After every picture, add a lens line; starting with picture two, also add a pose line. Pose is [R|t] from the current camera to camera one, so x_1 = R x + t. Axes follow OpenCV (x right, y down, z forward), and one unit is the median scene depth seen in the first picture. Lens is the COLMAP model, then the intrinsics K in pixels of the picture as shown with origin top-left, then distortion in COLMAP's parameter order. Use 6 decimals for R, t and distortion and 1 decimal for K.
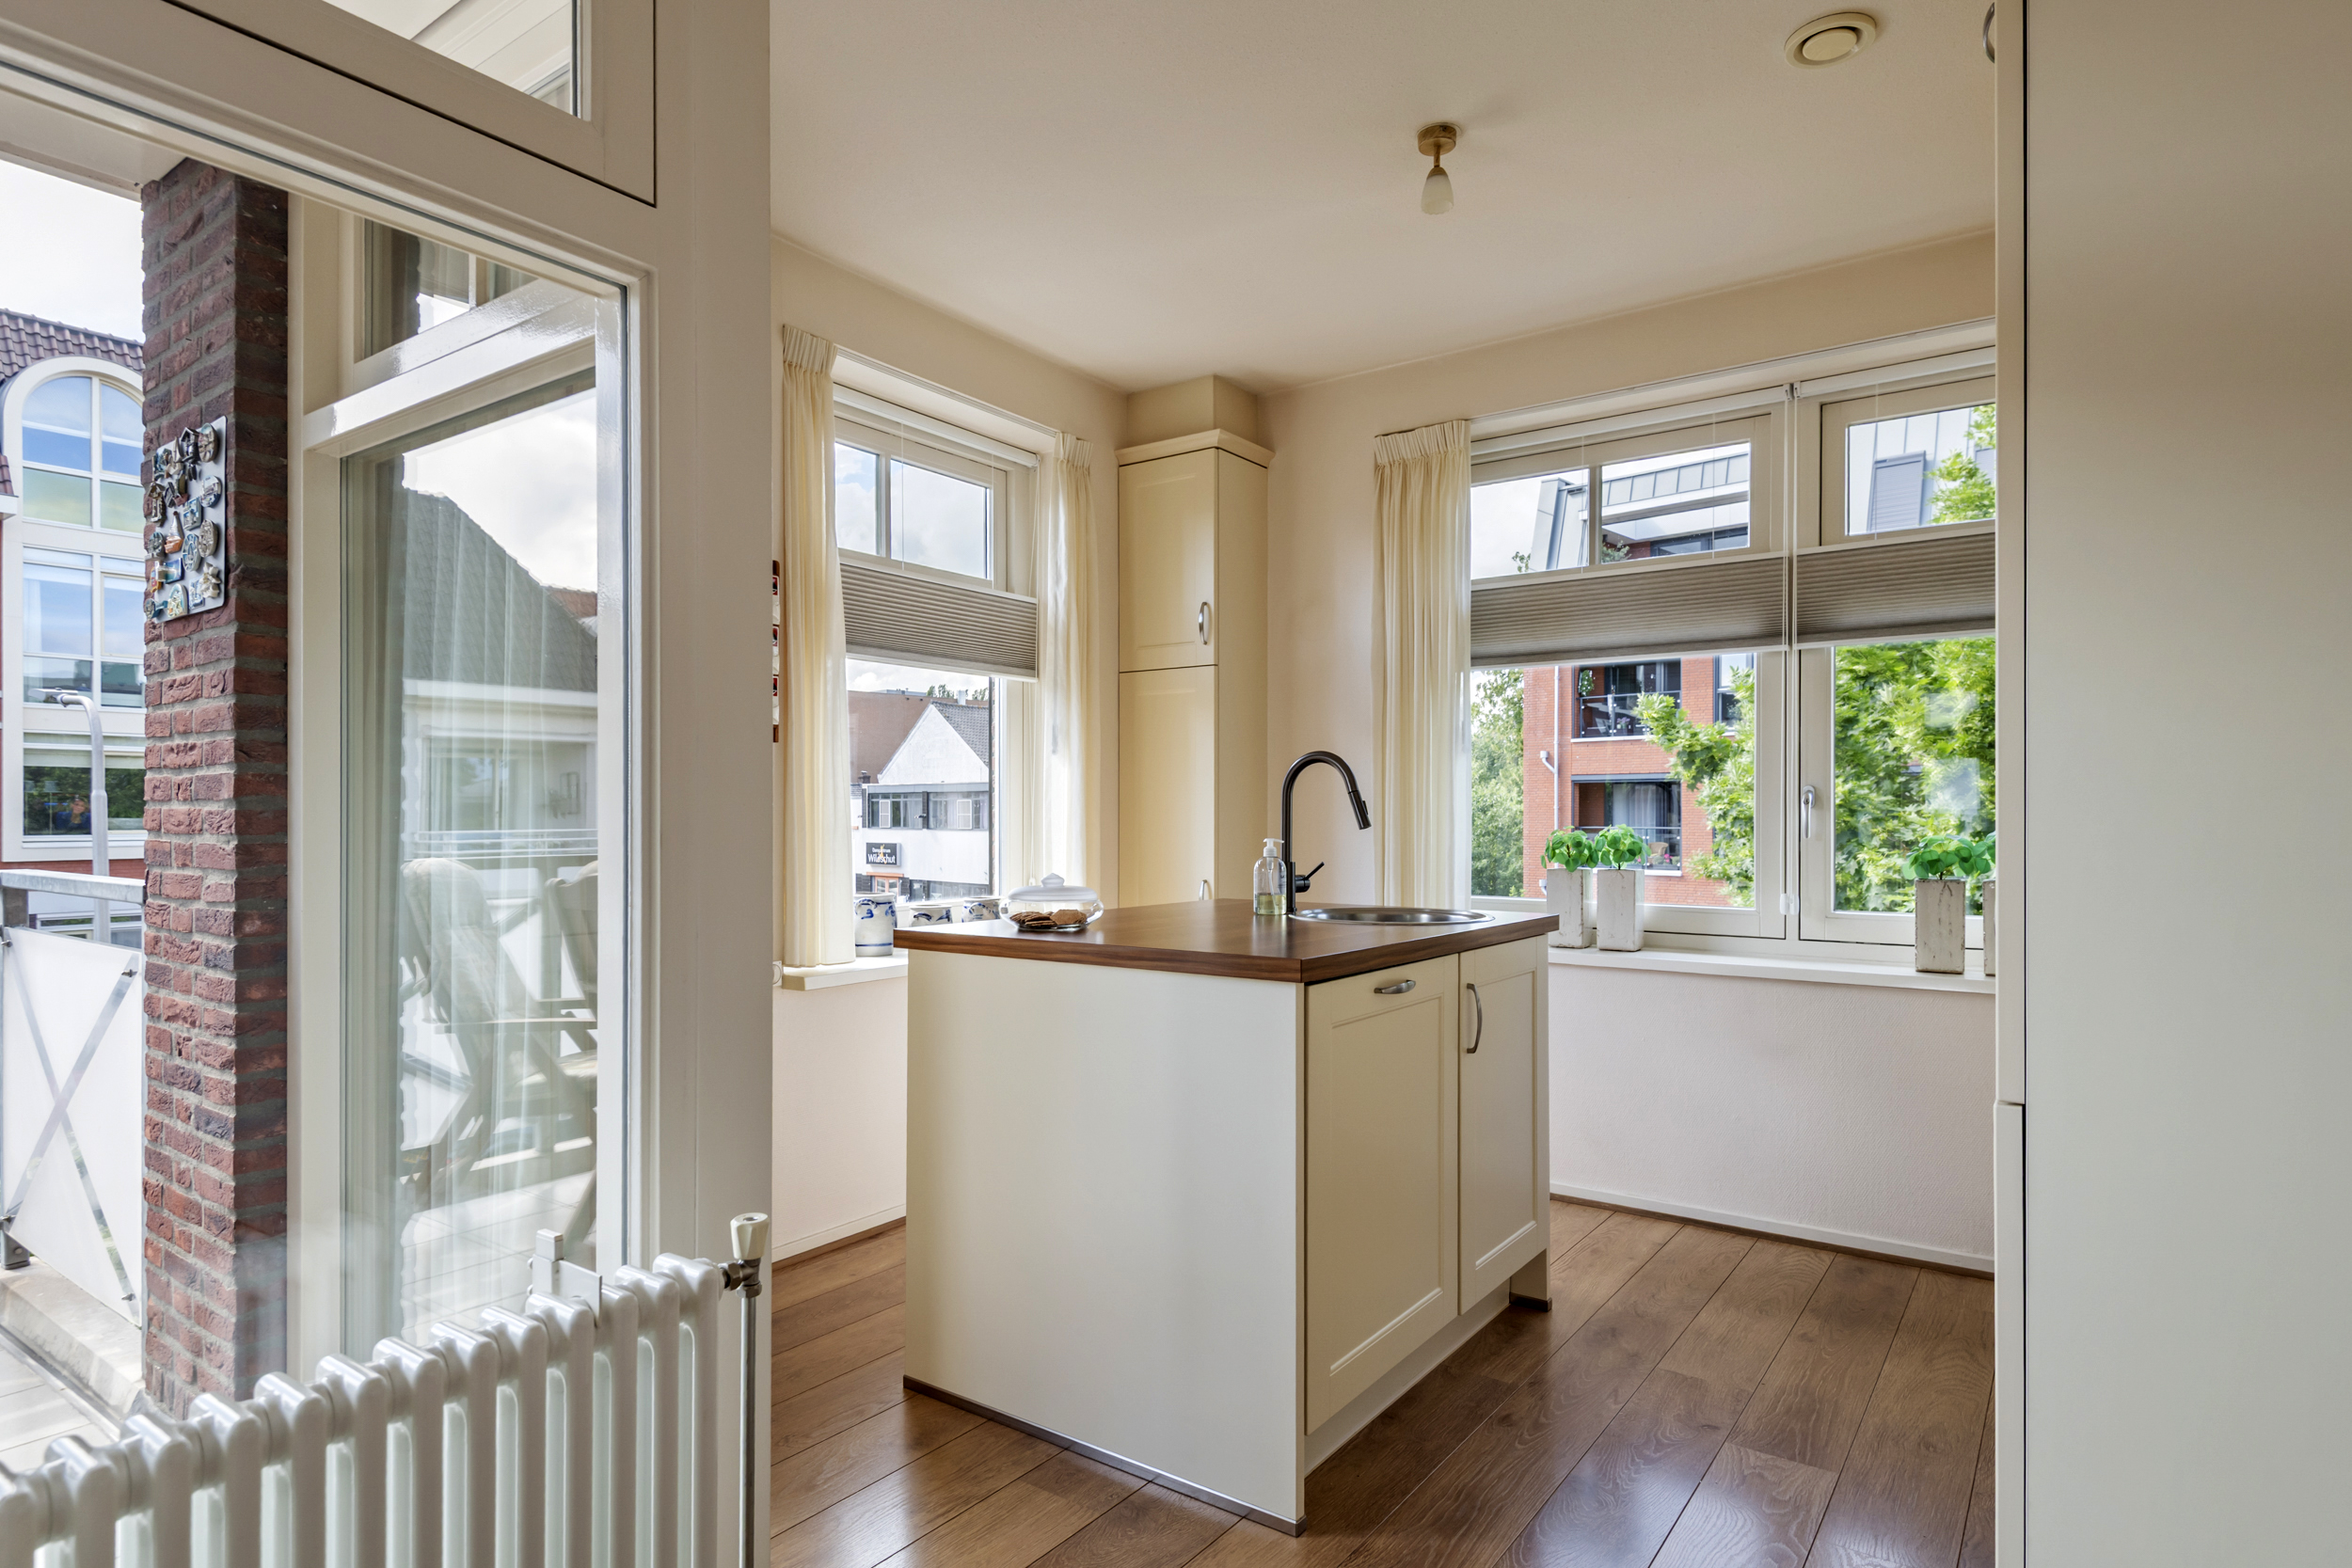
lens RADIAL K [[1280.5, 0, 1176.9], [0, 1280.5, 816.4], [0, 0, 1]] dist [0.000973, -0.000630]
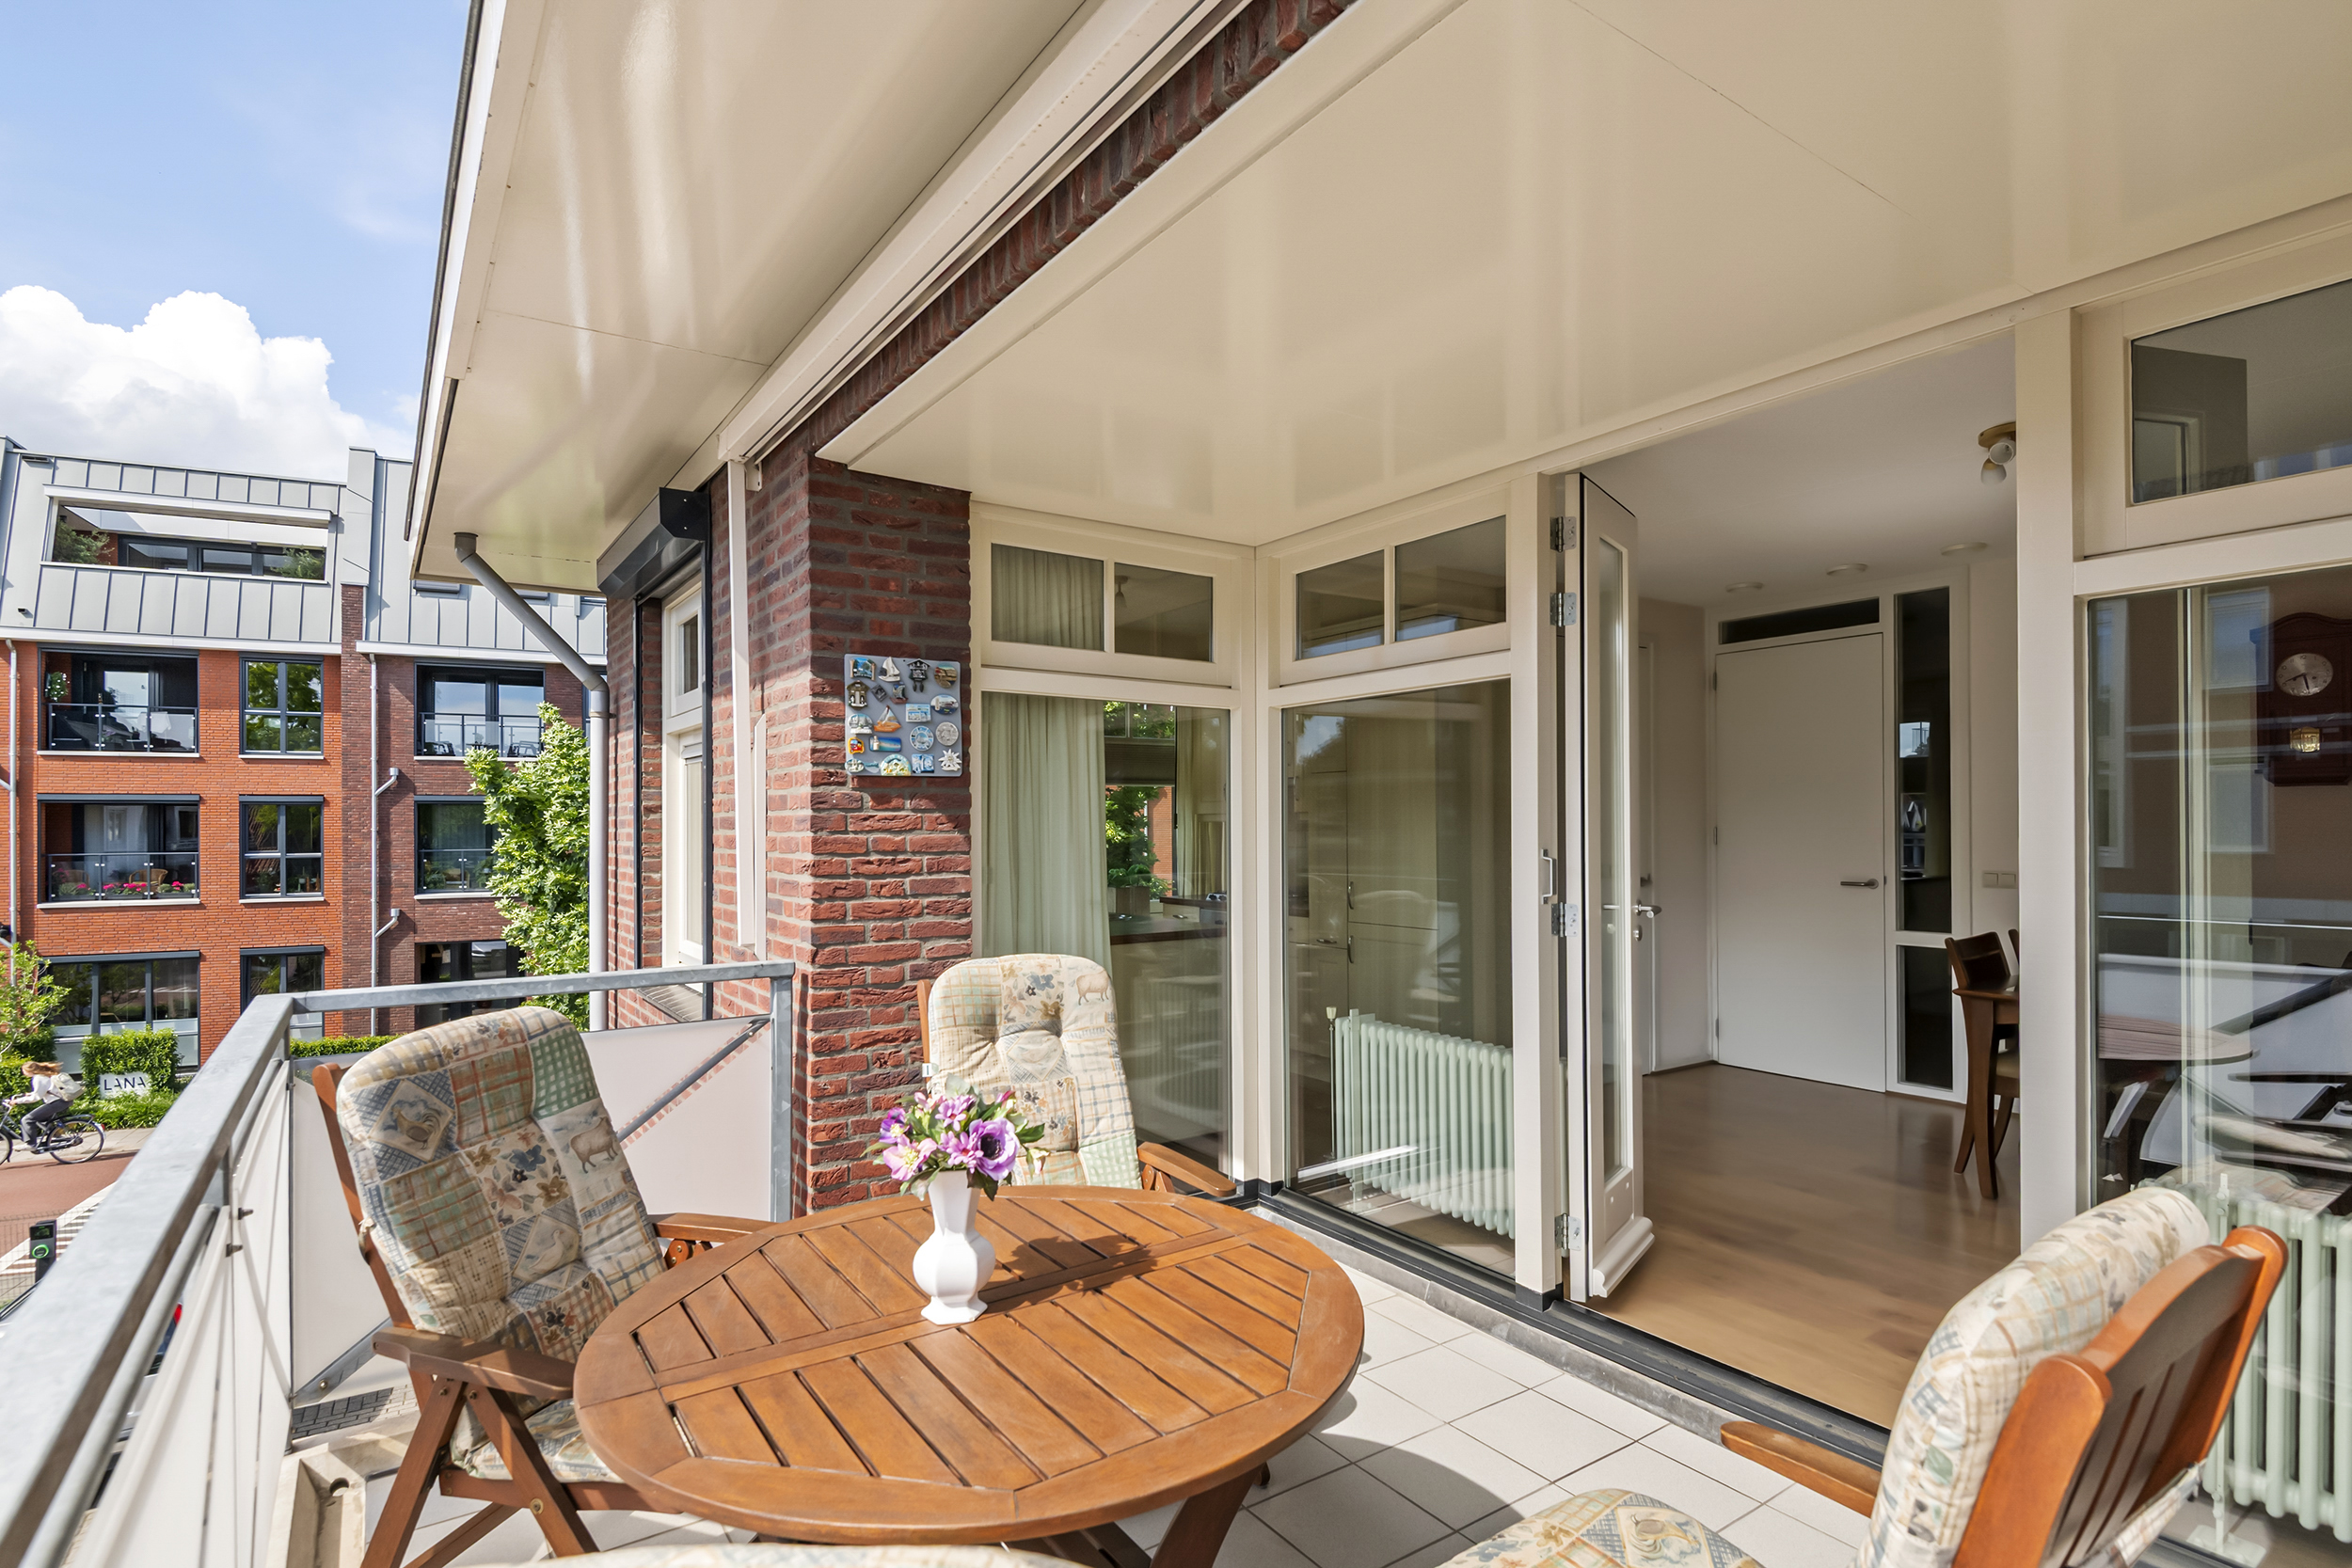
lens RADIAL K [[1187.4, 0, 1184.3], [0, 1187.4, 813.6], [0, 0, 1]] dist [0.036448, -0.030103]
pose [[0.337466, -0.000369, 0.941338, -1.617294], [0.009122, 0.999954, -0.002878, -0.084017], [-0.941294, 0.009558, 0.337454, 0.158679]]
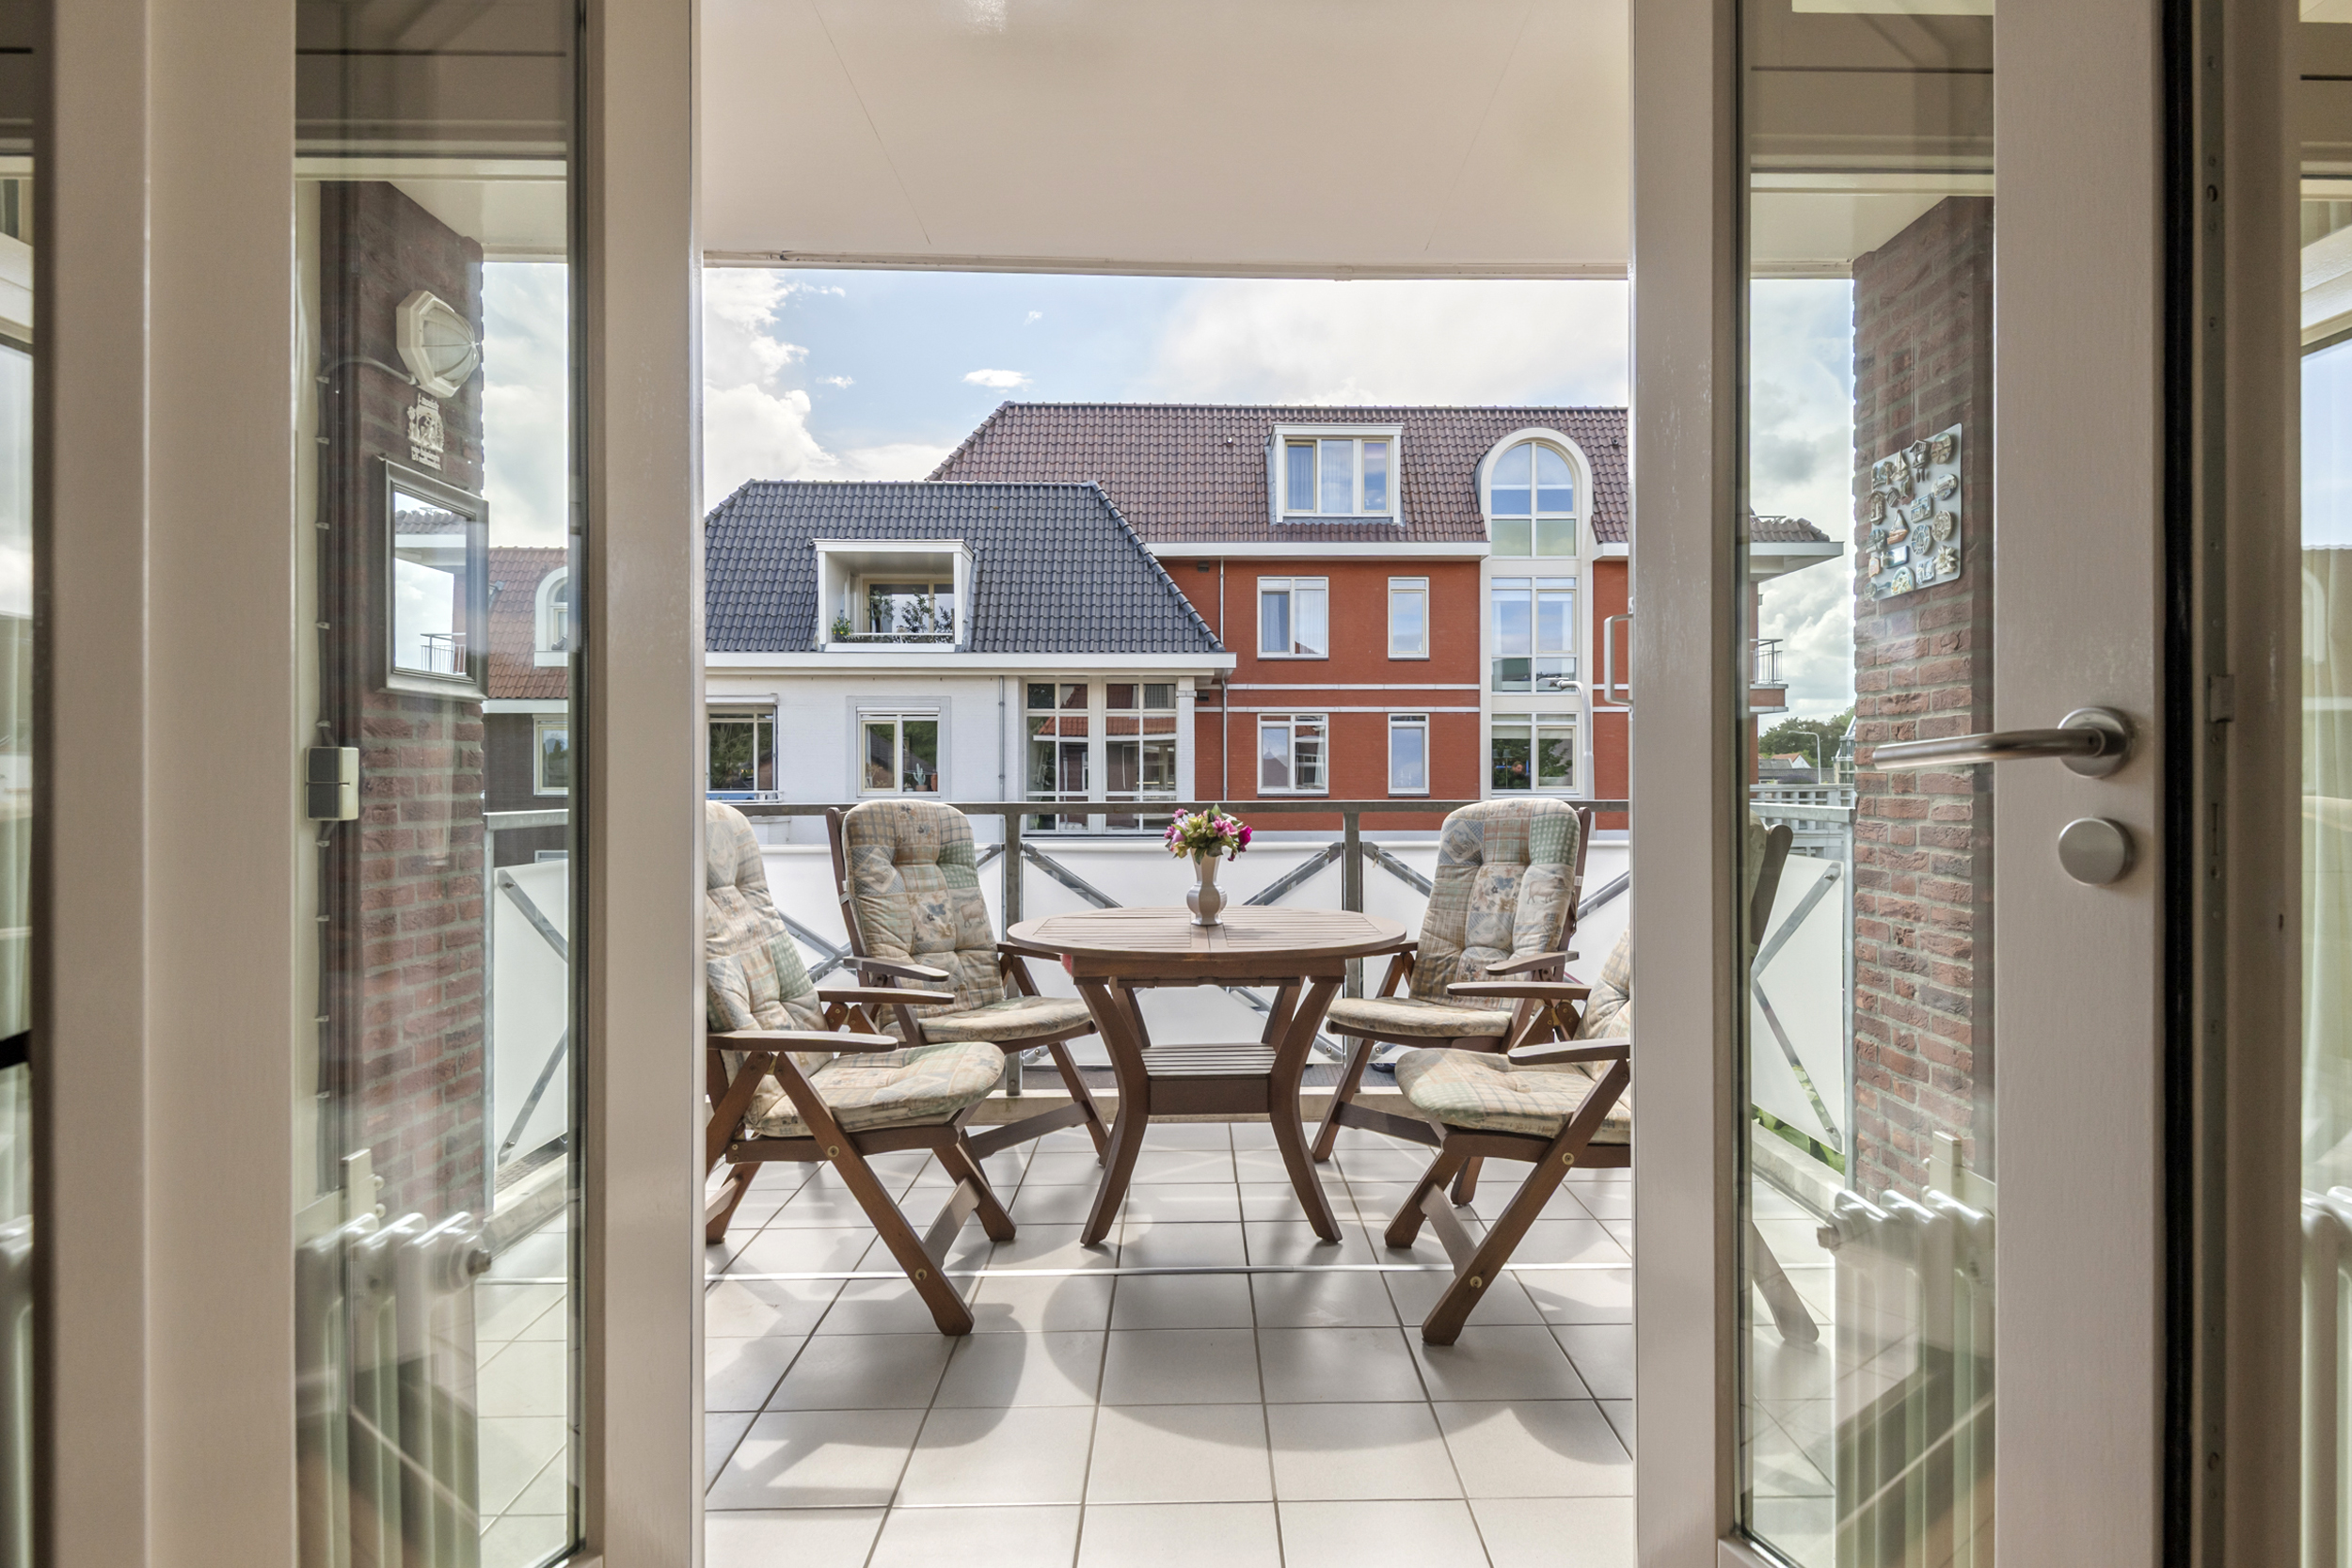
lens RADIAL K [[1237.8, 0, 1214.0], [0, 1237.8, 776.3], [0, 0, 1]] dist [0.032533, -0.000449]
pose [[0.600982, -0.001969, -0.799260, -0.166547], [0.000838, 0.999998, -0.001833, 0.020207], [0.799262, 0.000432, 0.600983, -0.223172]]
